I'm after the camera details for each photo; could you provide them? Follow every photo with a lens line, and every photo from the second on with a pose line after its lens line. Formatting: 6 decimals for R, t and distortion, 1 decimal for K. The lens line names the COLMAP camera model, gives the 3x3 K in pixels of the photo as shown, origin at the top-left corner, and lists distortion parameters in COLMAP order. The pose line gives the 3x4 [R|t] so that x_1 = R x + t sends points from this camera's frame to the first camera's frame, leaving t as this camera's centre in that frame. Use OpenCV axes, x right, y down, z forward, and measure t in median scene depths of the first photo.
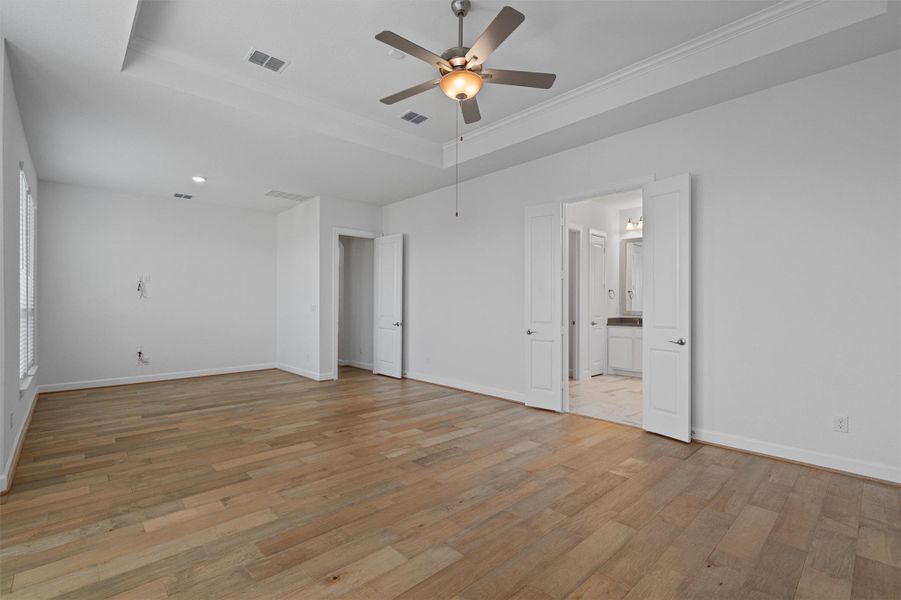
lens RADIAL K [[409.9, 0, 445.5], [0, 409.9, 305.0], [0, 0, 1]] dist [-0.007511, 0.003096]
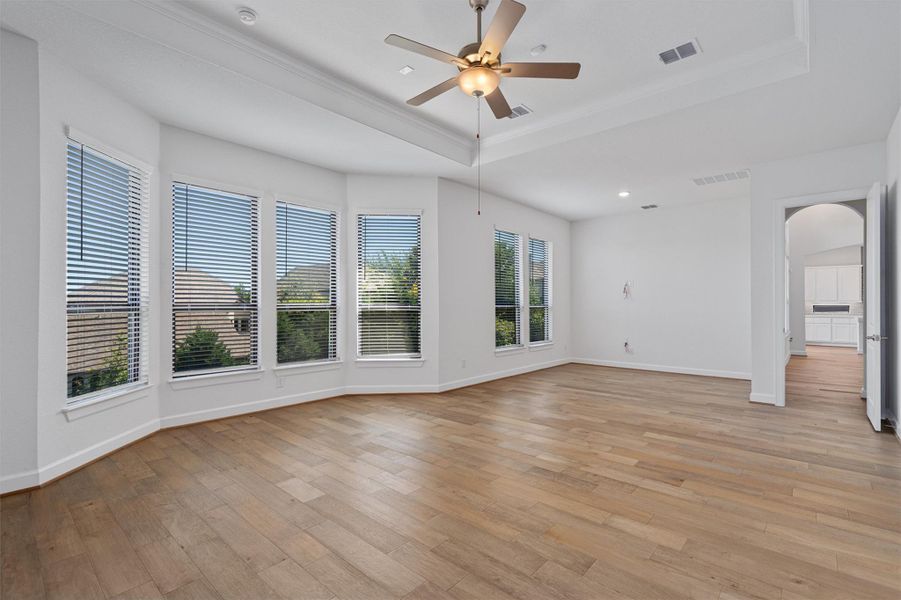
lens RADIAL K [[409.9, 0, 451.4], [0, 409.9, 298.1], [0, 0, 1]] dist [-0.007511, 0.003096]
pose [[0.109505, -0.011987, -0.993914, 0.712784], [-0.002866, 0.999919, -0.012375, -0.004296], [0.993982, 0.004204, 0.109461, 0.570767]]
